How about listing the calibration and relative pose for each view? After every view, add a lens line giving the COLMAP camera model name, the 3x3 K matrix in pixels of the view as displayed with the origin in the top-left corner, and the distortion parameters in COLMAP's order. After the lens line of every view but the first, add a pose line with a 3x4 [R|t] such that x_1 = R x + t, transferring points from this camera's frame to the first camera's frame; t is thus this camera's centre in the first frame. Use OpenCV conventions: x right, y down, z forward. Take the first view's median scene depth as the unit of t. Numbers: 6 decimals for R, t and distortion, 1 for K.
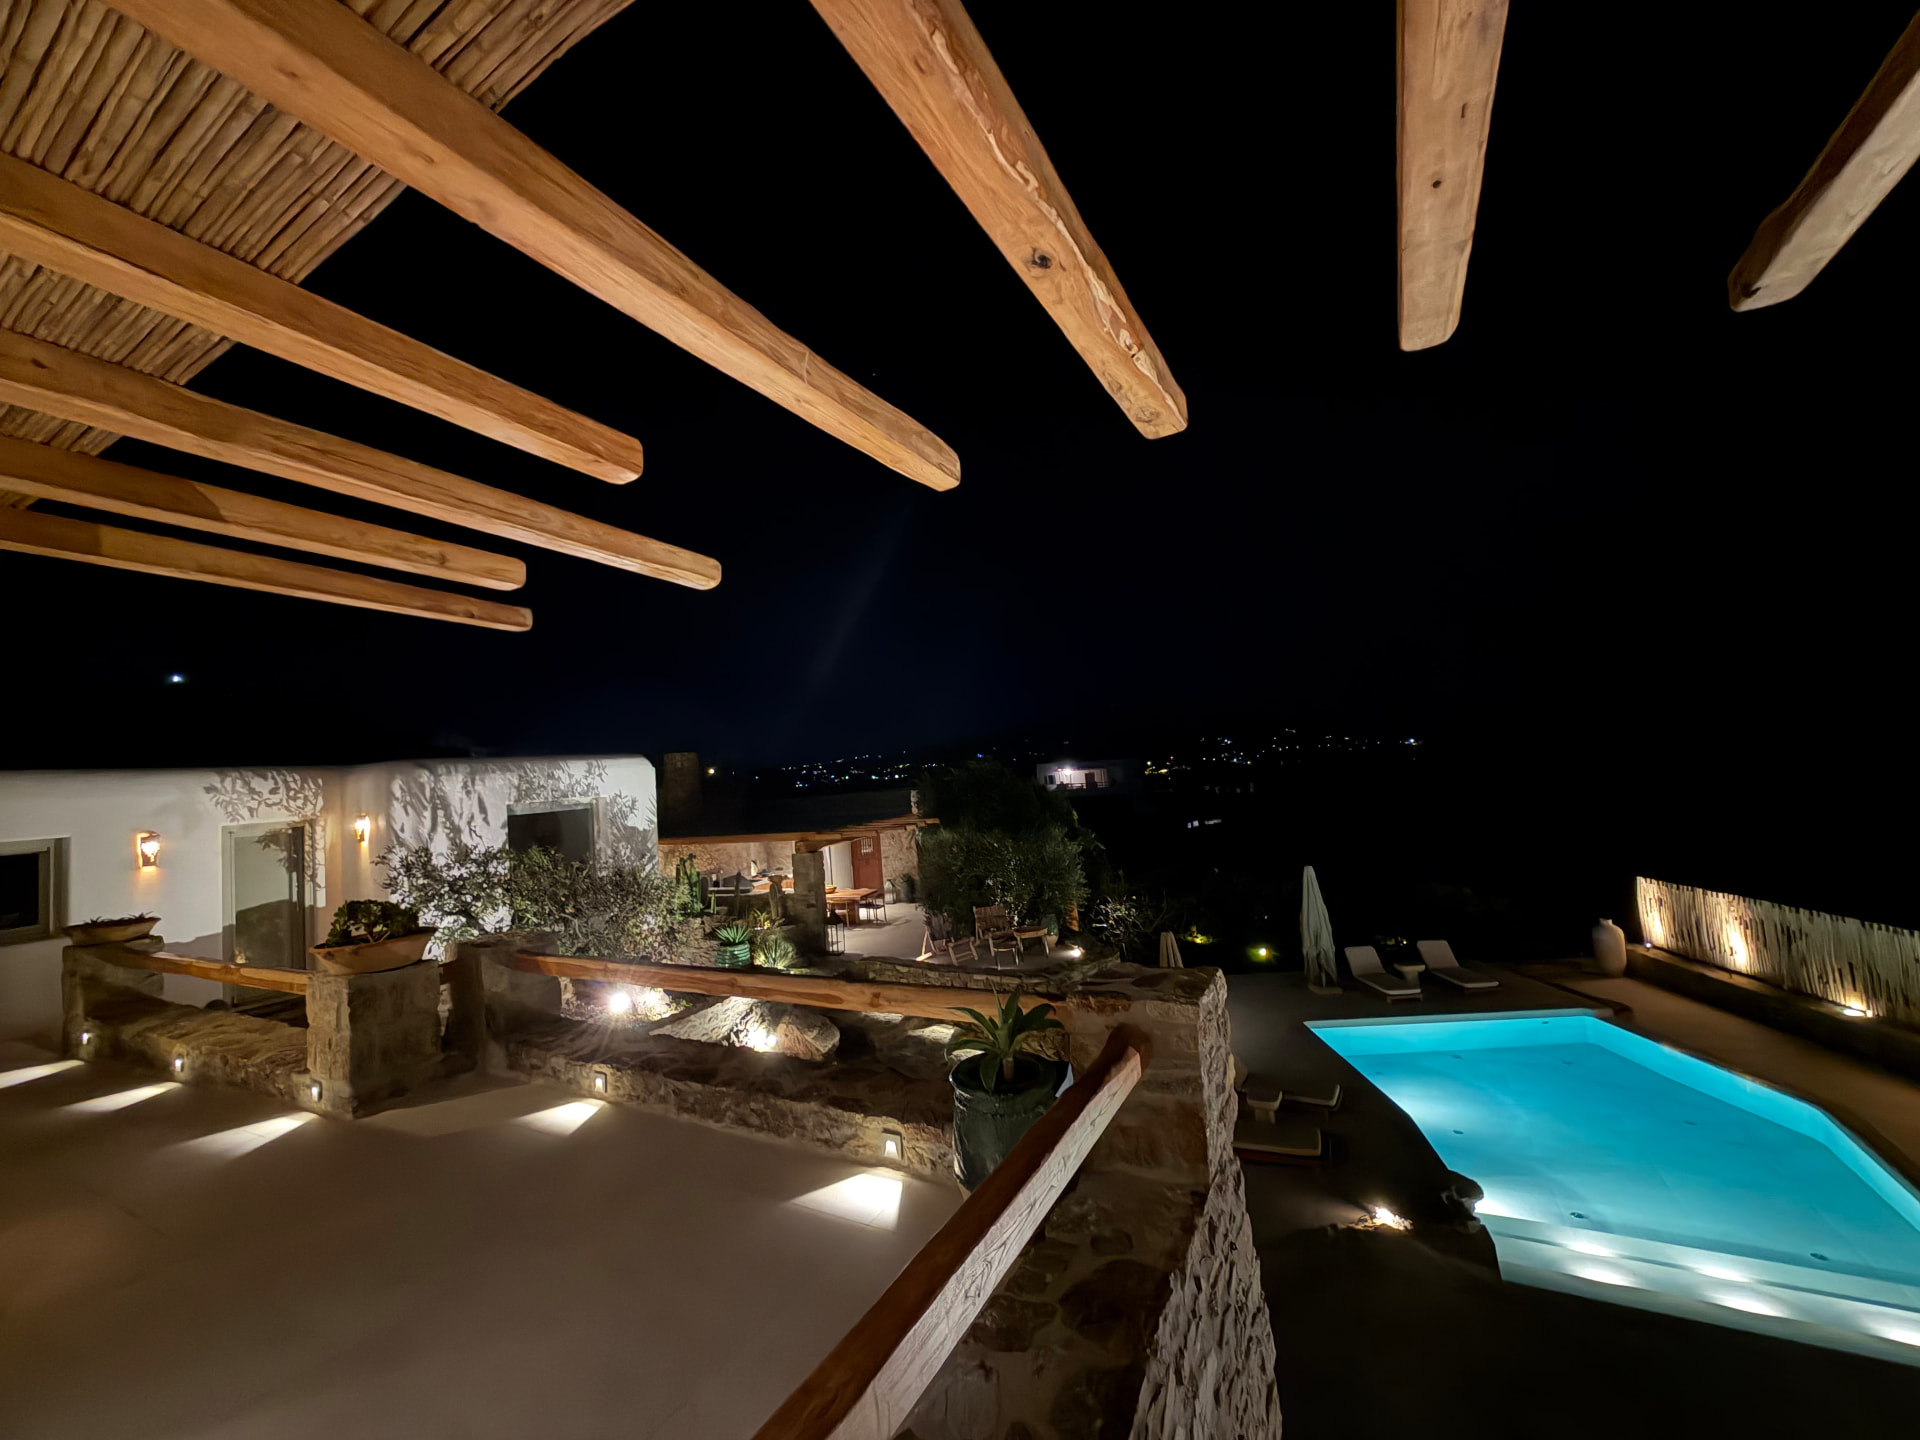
lens RADIAL K [[774.6, 0, 960.0], [0, 774.6, 720.0], [0, 0, 1]] dist [-0.000206, 0.000097]
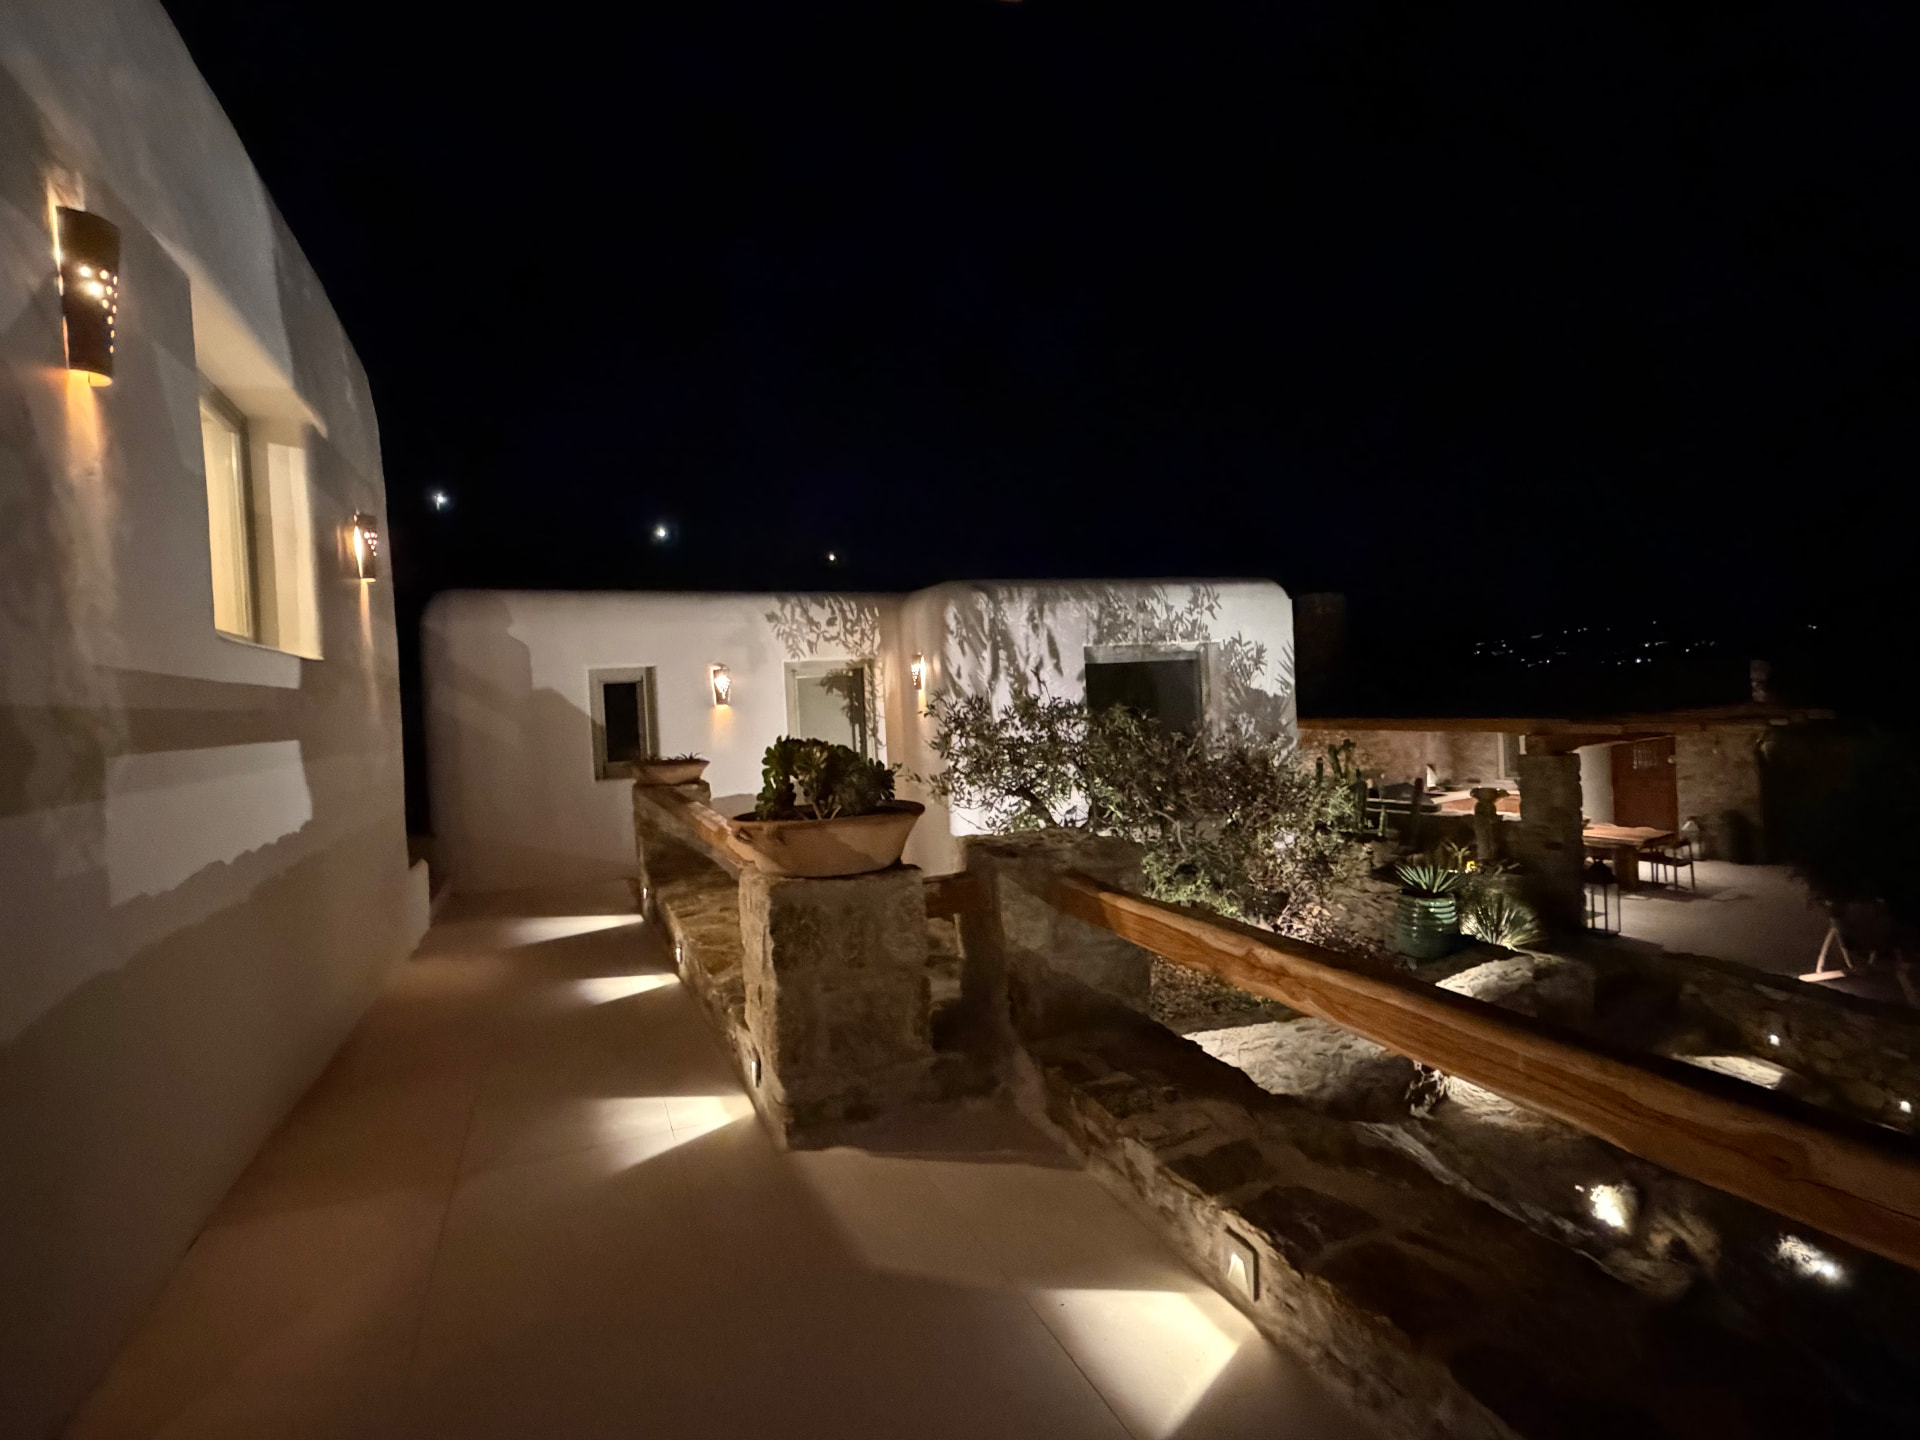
lens RADIAL K [[937.3, 0, 960.0], [0, 937.3, 720.0], [0, 0, 1]] dist [-0.001158, -0.000164]
pose [[0.773623, 0.047585, -0.631857, -0.150034], [0.034081, 0.992608, 0.116482, 0.077895], [0.632729, -0.111647, 0.766283, 0.302964]]
